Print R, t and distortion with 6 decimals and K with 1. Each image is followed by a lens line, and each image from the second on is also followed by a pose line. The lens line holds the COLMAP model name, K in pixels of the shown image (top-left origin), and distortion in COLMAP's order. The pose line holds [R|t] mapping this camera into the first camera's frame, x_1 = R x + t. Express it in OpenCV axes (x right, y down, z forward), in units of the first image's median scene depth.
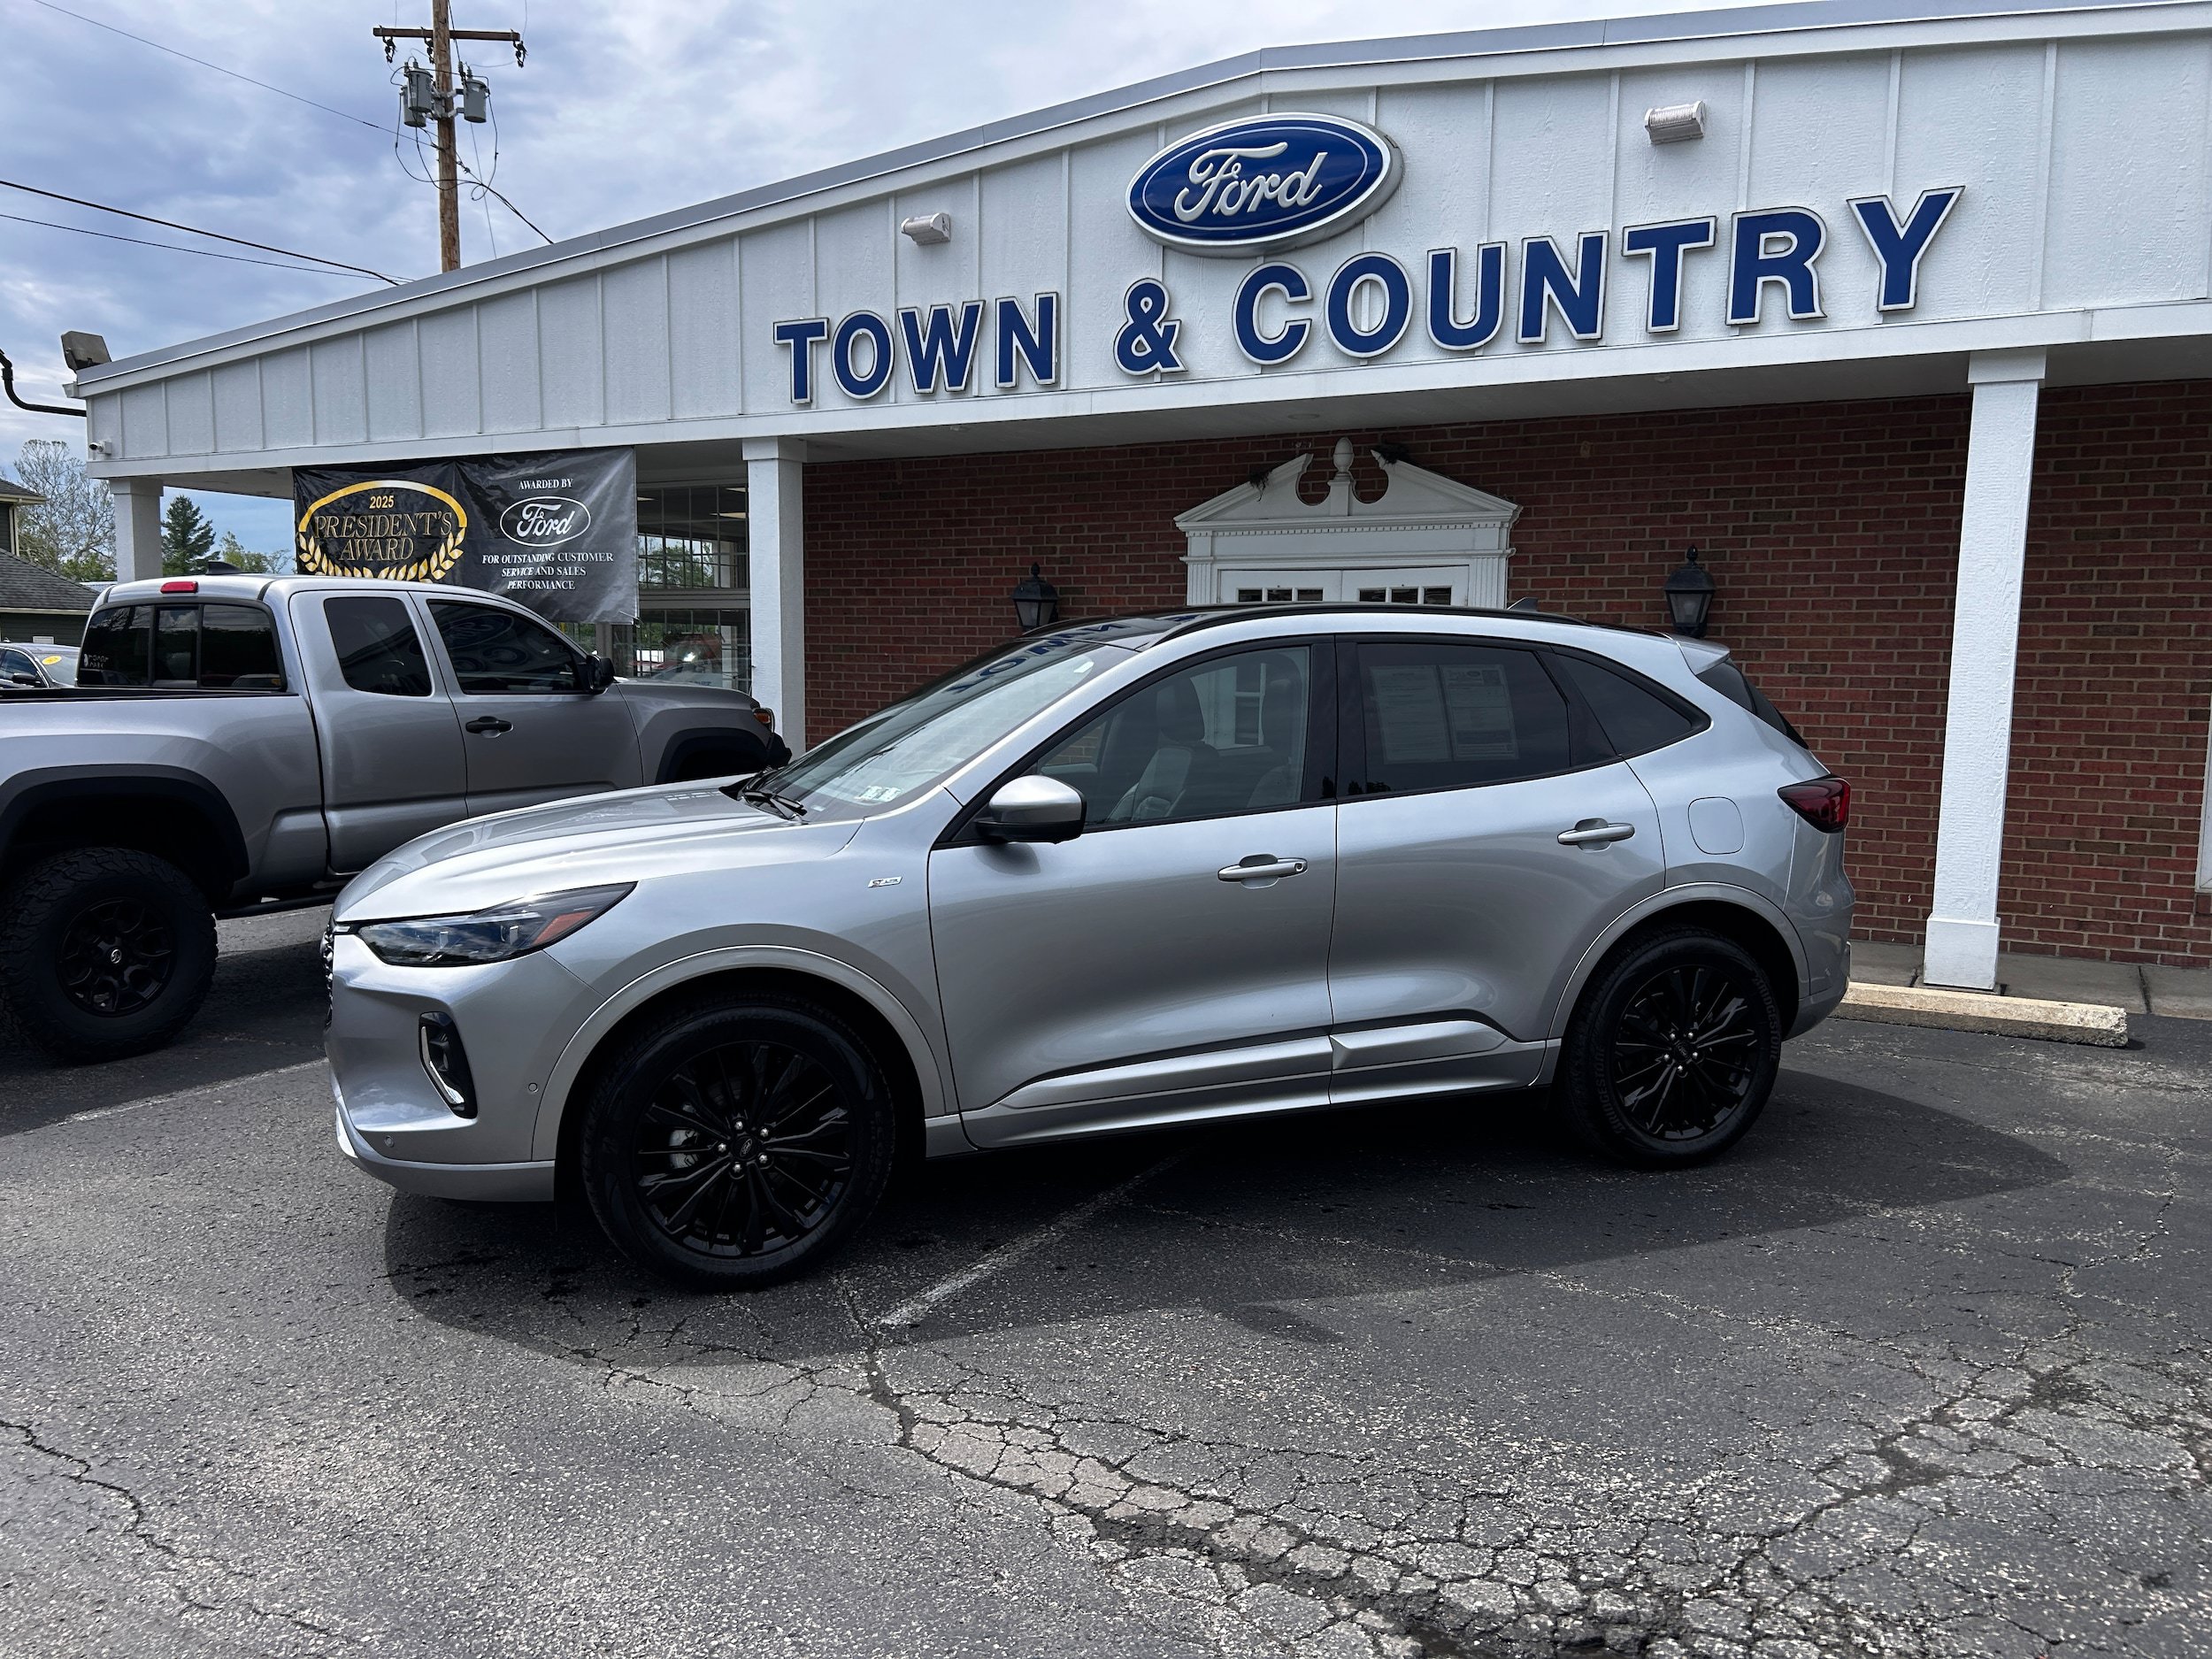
lens RADIAL K [[1655.3, 0, 1100.2], [0, 1655.3, 848.0], [0, 0, 1]] dist [0.051845, -0.056366]
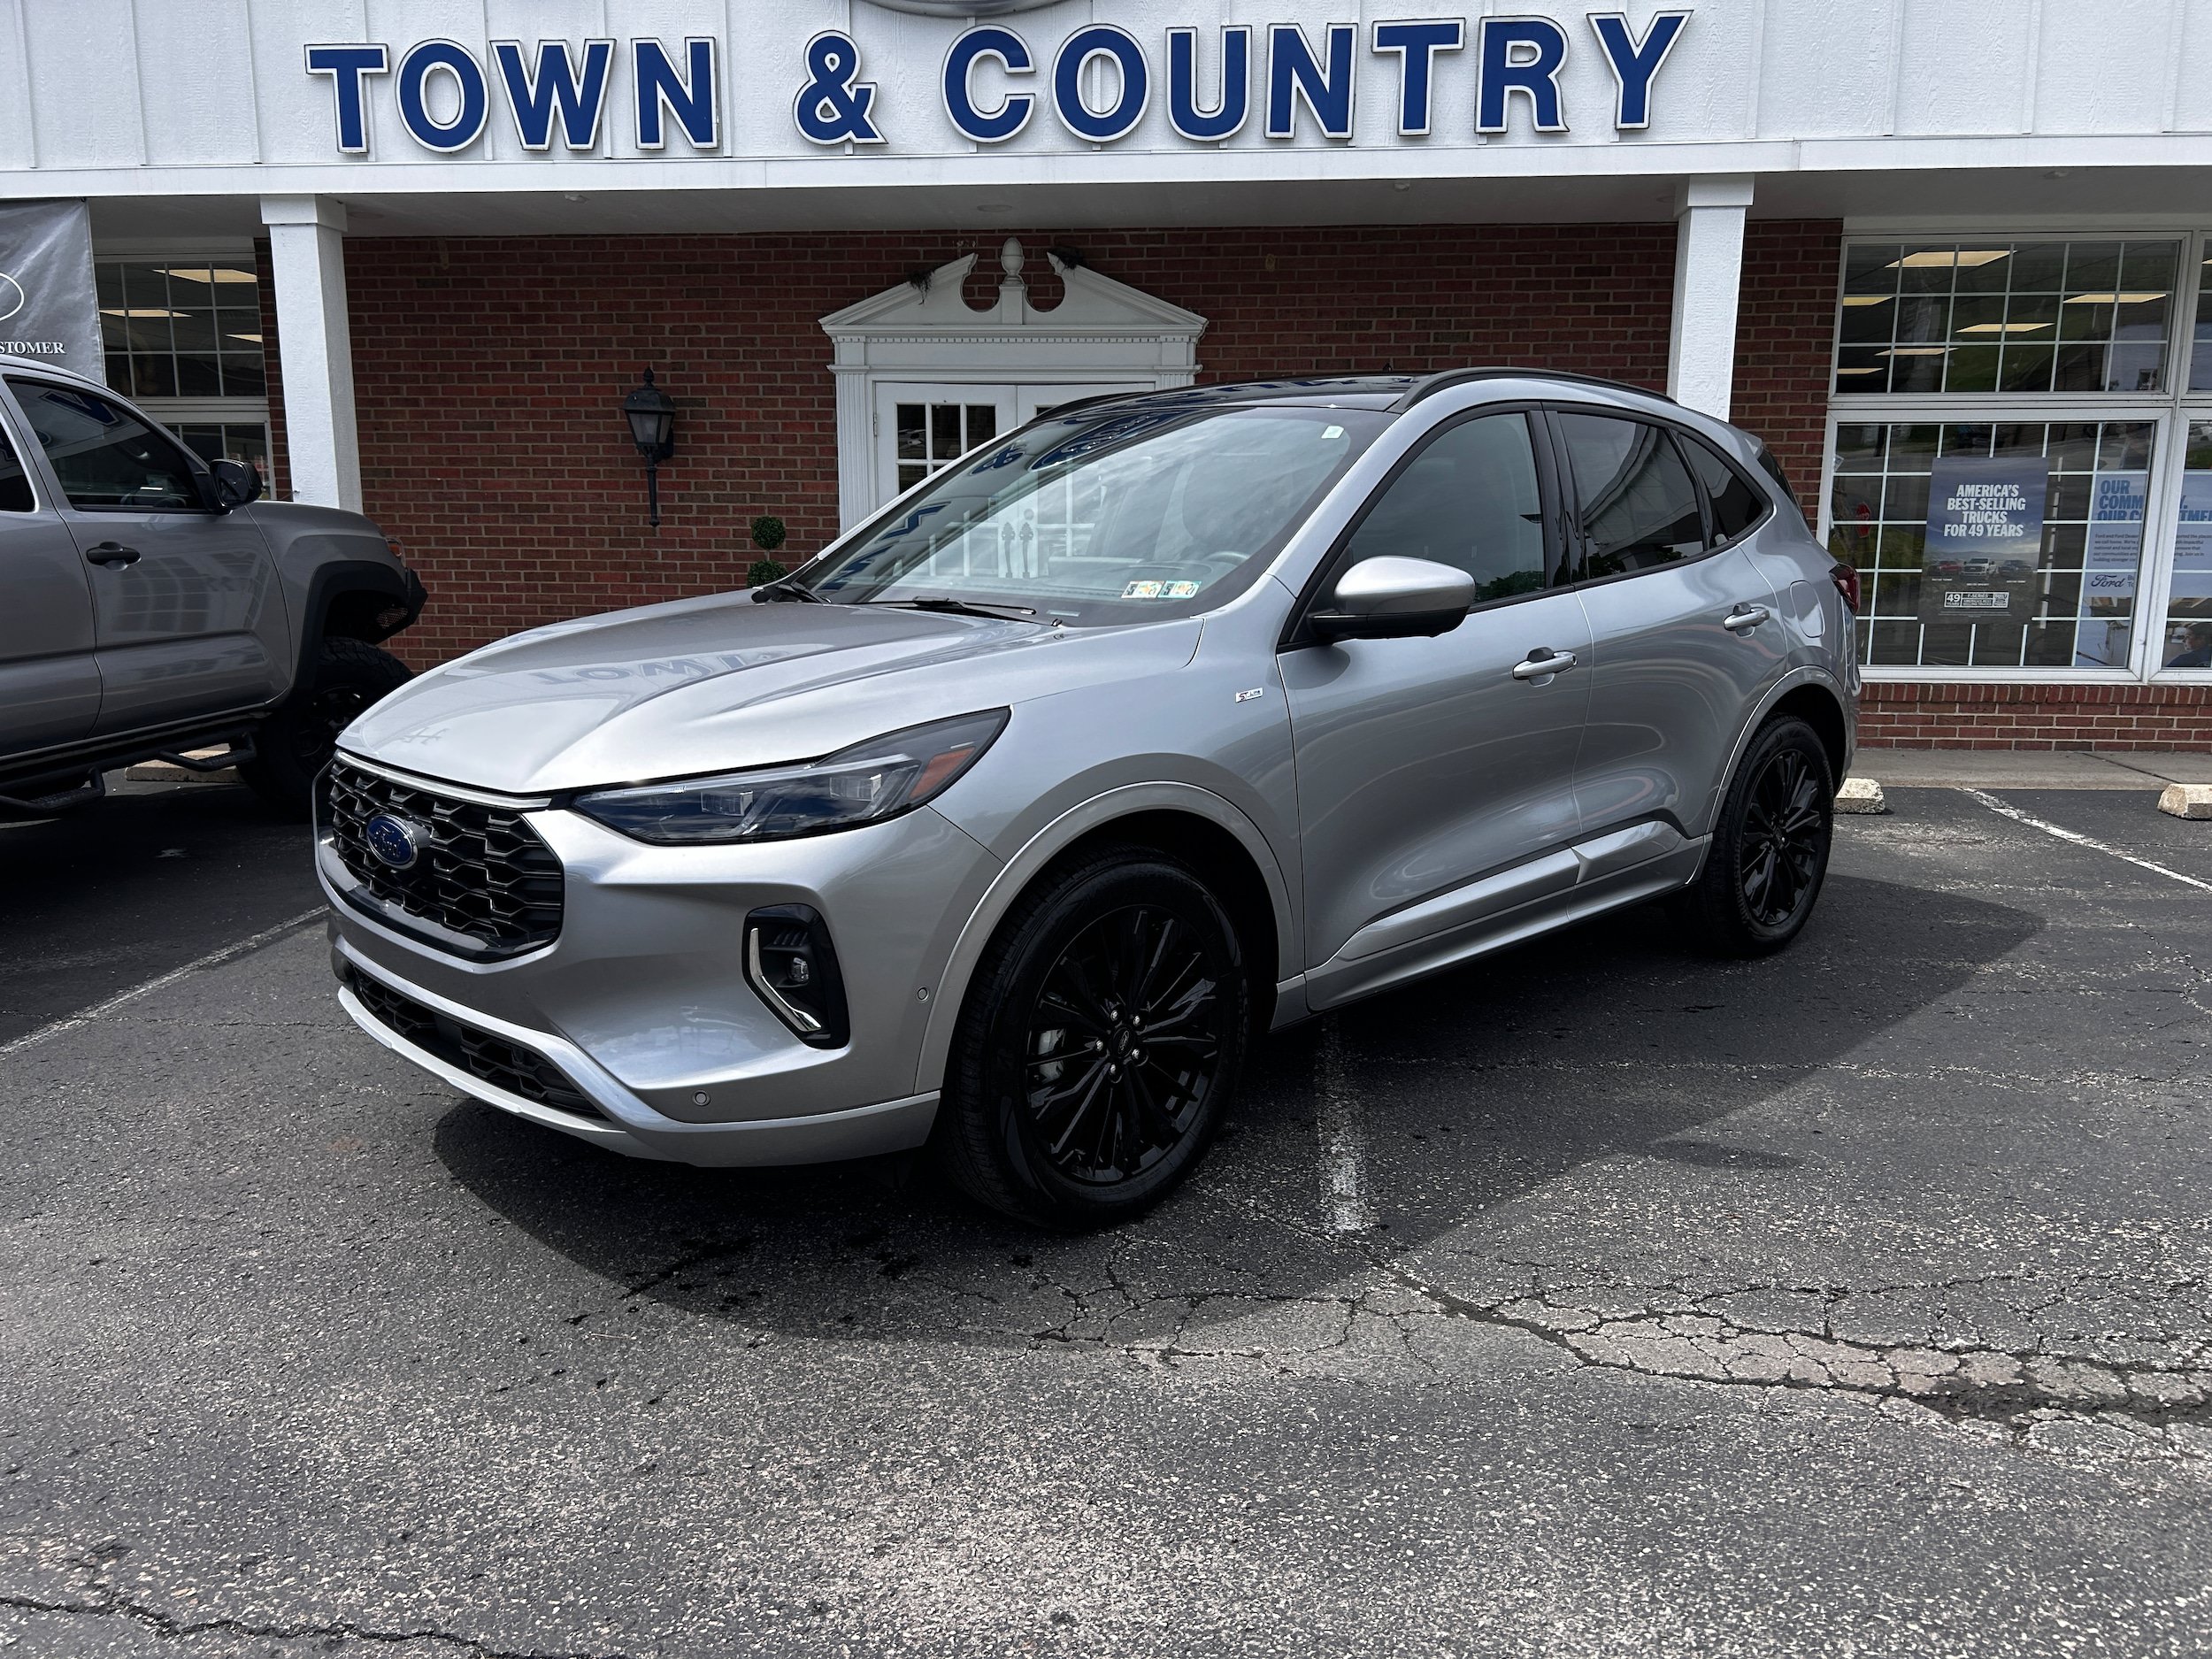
lens RADIAL K [[1662.0, 0, 1100.2], [0, 1662.0, 825.8], [0, 0, 1]] dist [0.043087, -0.042477]
pose [[0.916323, -0.079969, 0.392373, -0.244642], [0.052490, 0.995389, 0.080288, 0.007629], [-0.396984, -0.052974, 0.916295, 0.139565]]
